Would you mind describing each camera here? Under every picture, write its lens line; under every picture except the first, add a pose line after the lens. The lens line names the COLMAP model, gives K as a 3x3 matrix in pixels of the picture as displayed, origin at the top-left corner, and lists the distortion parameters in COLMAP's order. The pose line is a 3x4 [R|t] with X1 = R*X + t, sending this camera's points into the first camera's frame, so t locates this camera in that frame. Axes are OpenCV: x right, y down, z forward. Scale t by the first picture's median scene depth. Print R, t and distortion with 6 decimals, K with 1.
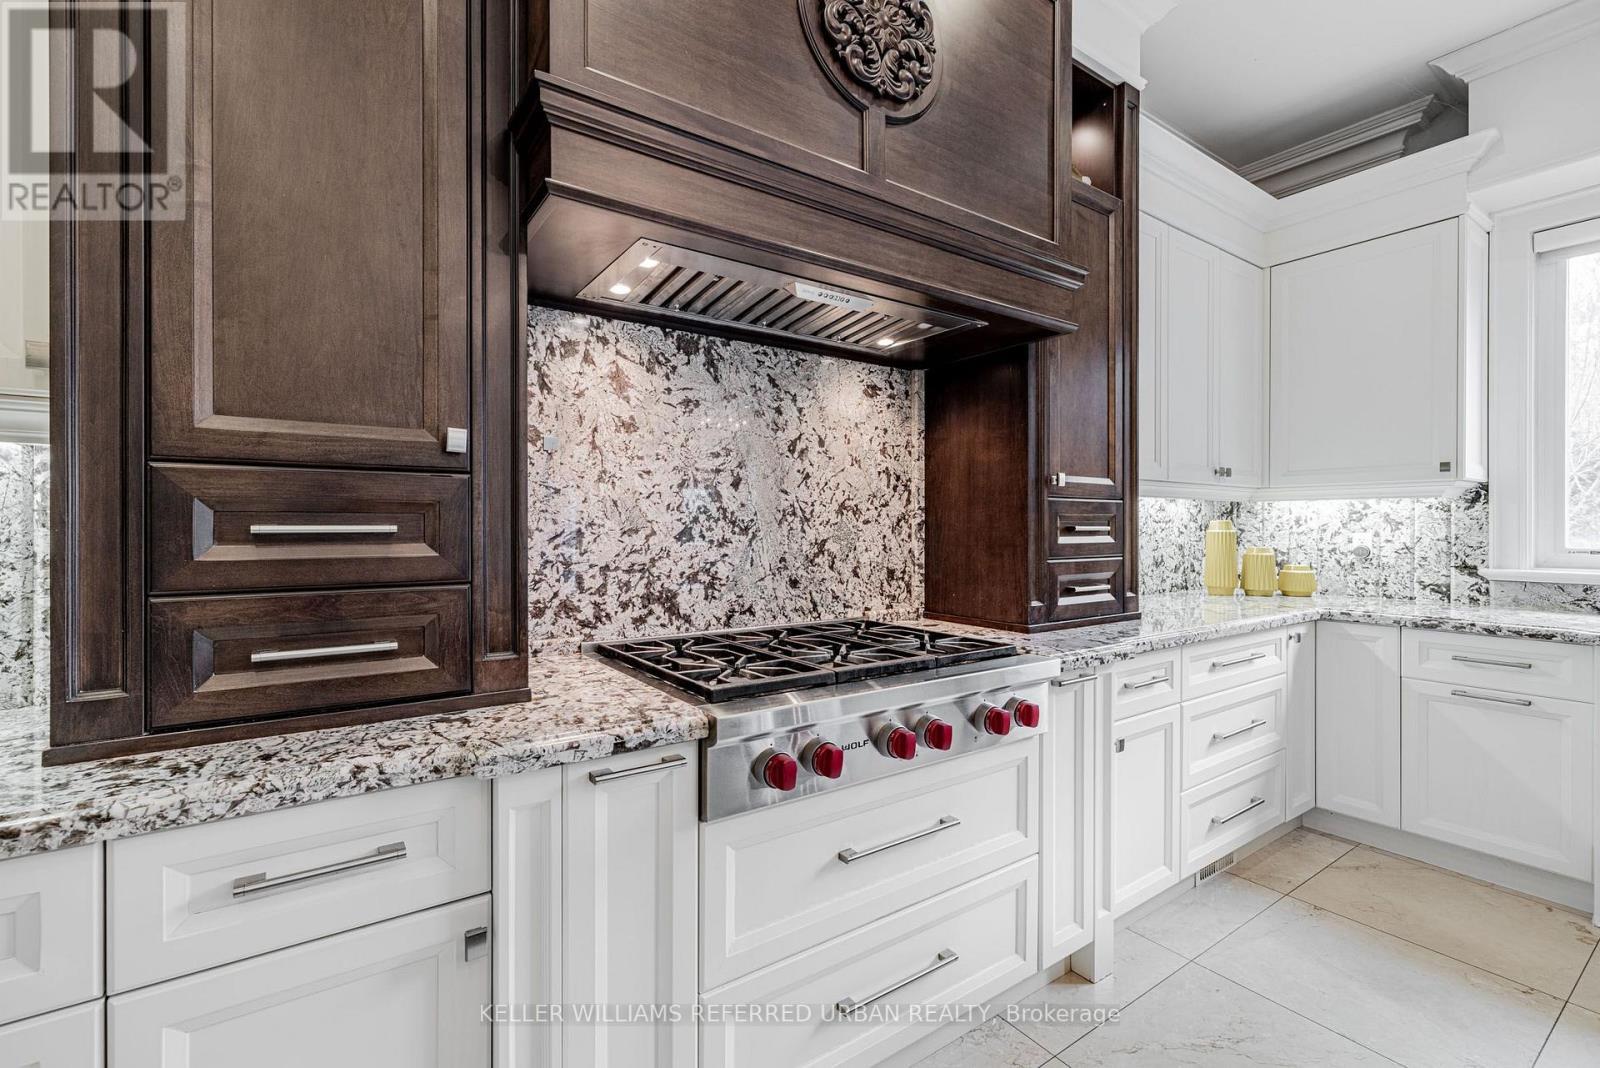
lens RADIAL K [[665.5, 0, 810.0], [0, 665.5, 532.8], [0, 0, 1]] dist [-0.001154, 0.000056]
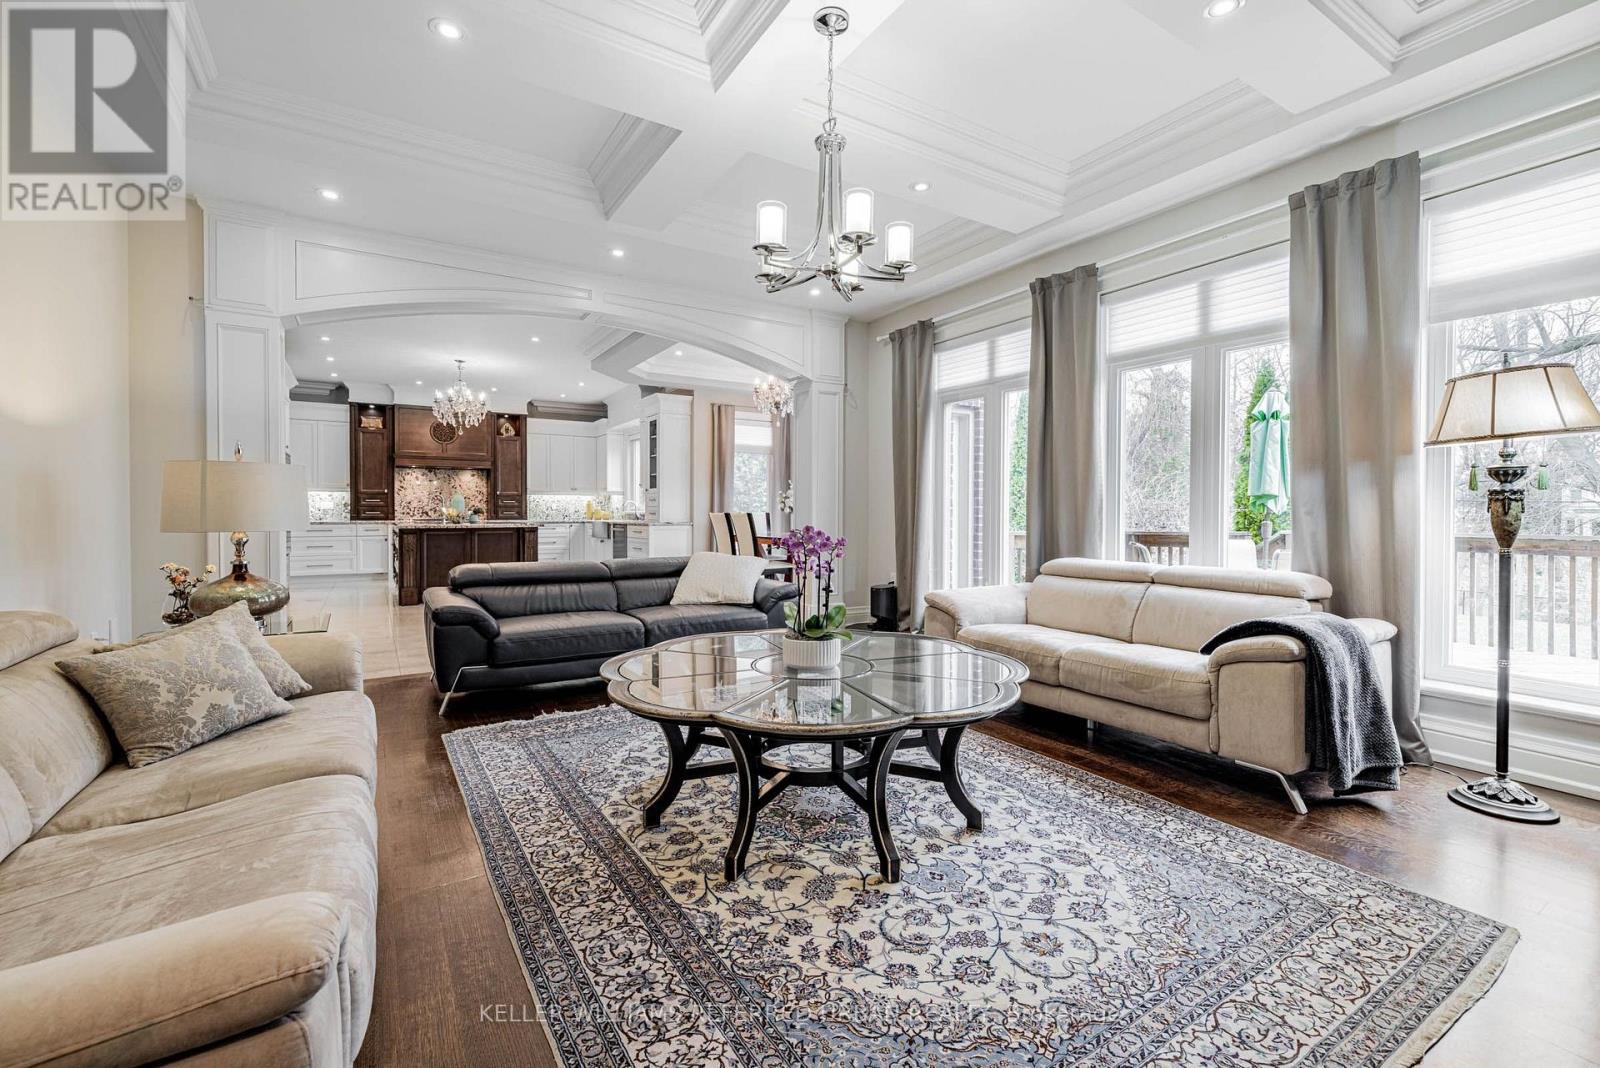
lens RADIAL K [[696.0, 0, 819.7], [0, 696.0, 513.6], [0, 0, 1]] dist [0.002958, -0.000045]
pose [[0.997448, -0.000269, -0.071391, 3.072725], [-0.000209, 0.999978, -0.006688, 0.118278], [0.071391, 0.006685, 0.997426, -4.097637]]
